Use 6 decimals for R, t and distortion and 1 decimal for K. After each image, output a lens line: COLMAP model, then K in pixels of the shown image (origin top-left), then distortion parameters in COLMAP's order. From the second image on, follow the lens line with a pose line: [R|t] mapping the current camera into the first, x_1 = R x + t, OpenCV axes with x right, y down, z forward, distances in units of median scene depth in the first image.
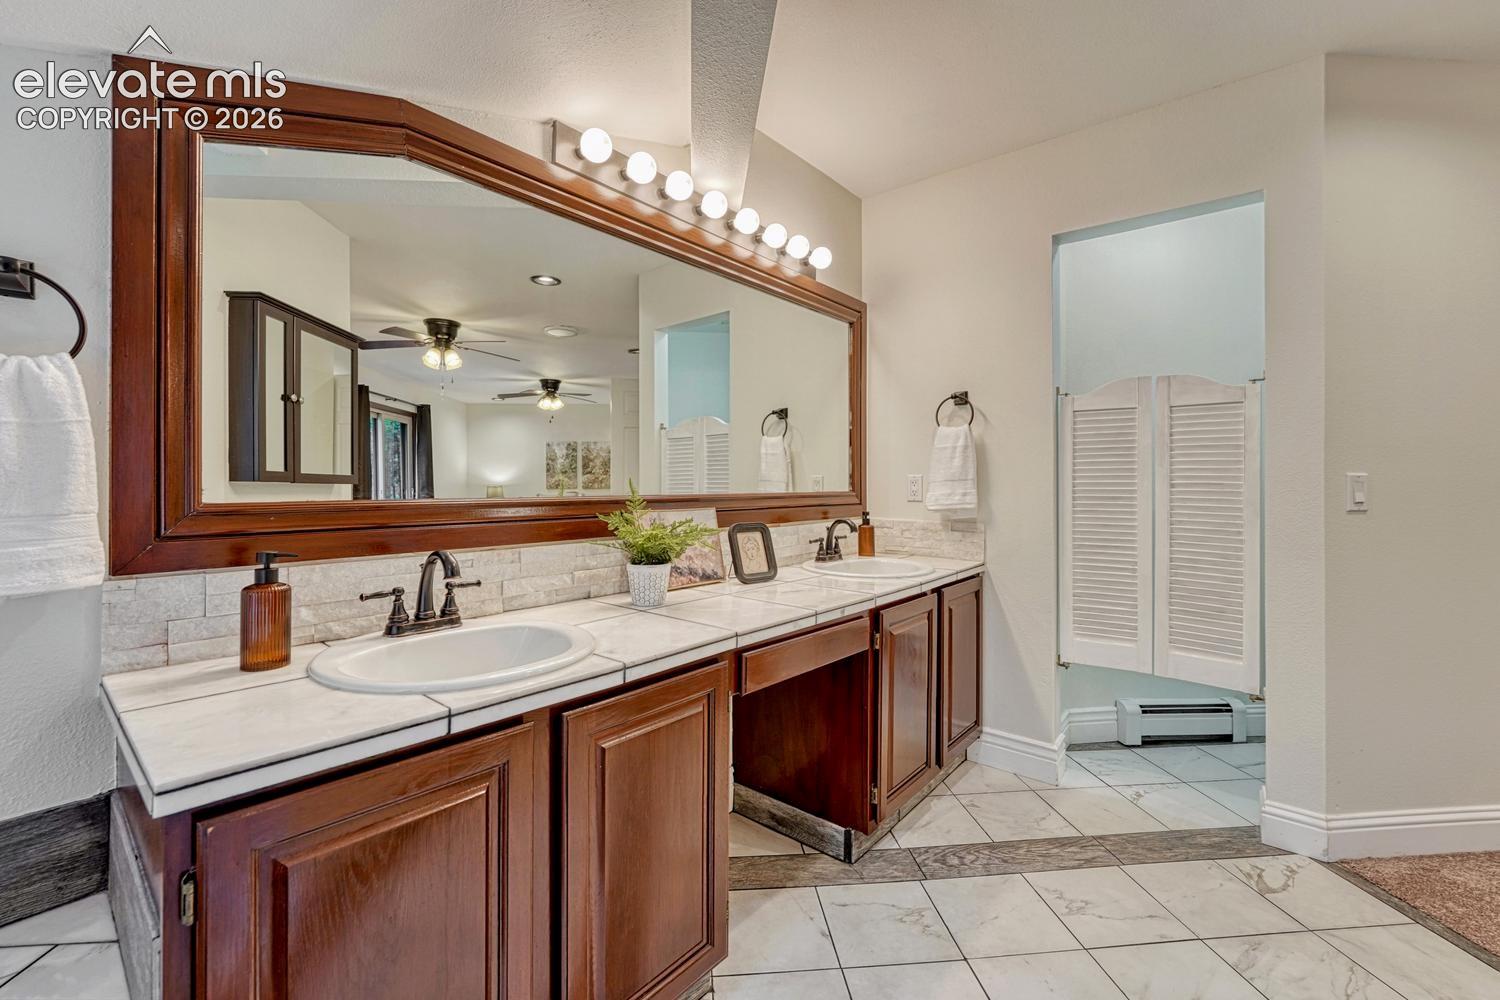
lens RADIAL K [[632.9, 0, 747.2], [0, 632.9, 483.2], [0, 0, 1]] dist [-0.008368, -0.000689]
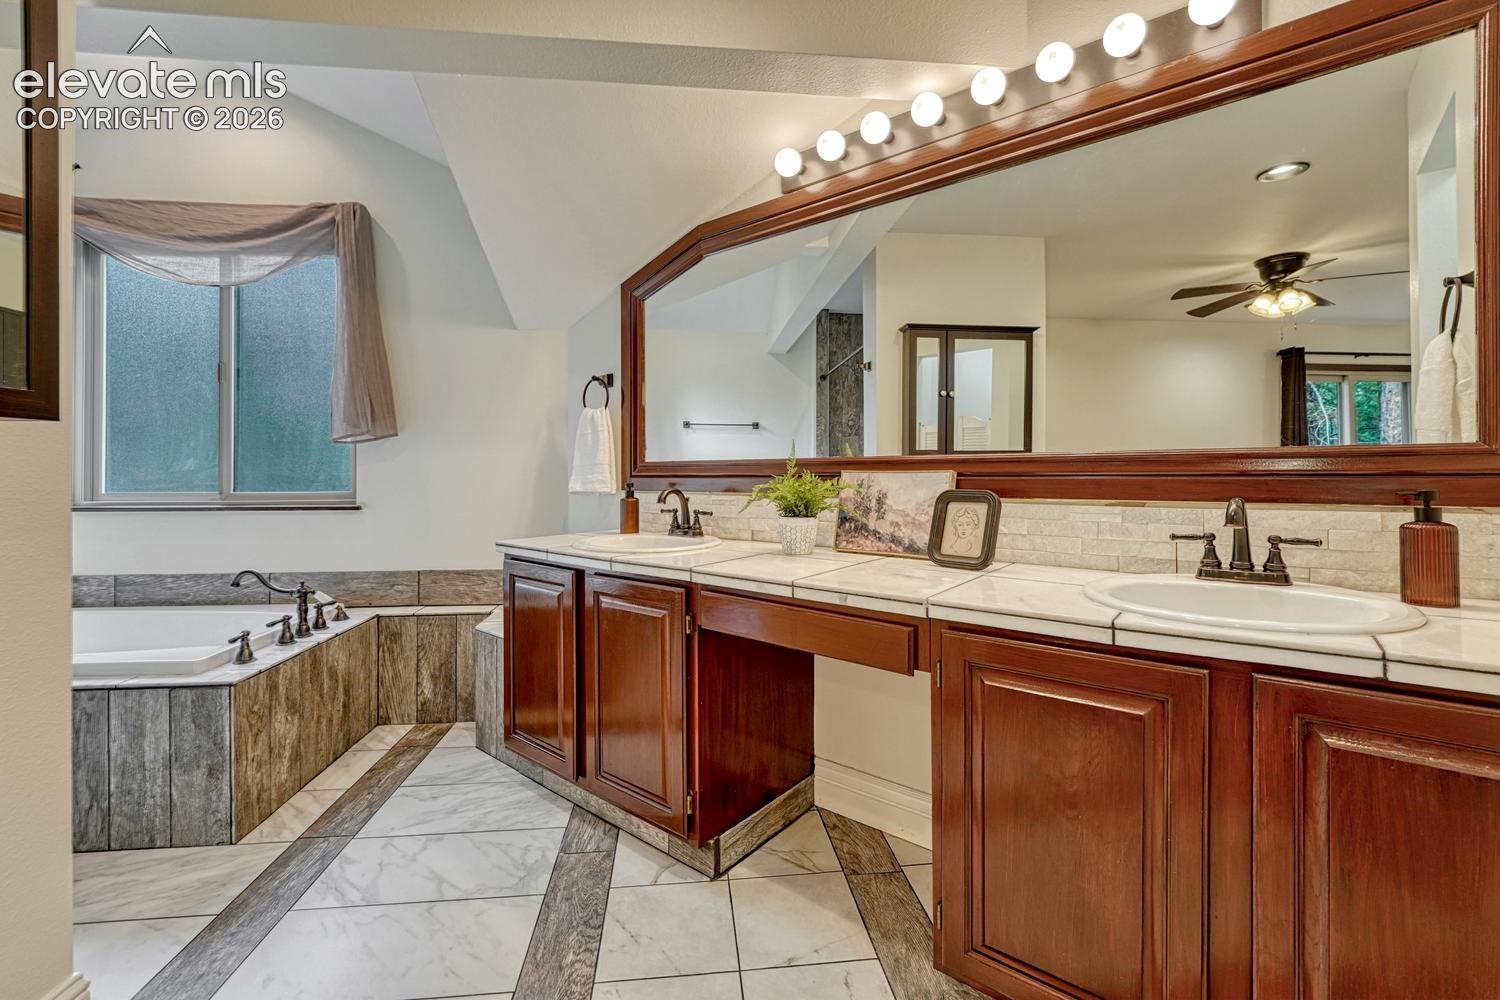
lens RADIAL K [[632.9, 0, 747.2], [0, 632.9, 483.2], [0, 0, 1]] dist [-0.008368, -0.000689]
pose [[-0.004778, 0.014742, -0.999880, 0.736162], [0.006202, 0.999873, 0.014712, 0.039278], [0.999969, -0.006131, -0.004869, 0.709070]]
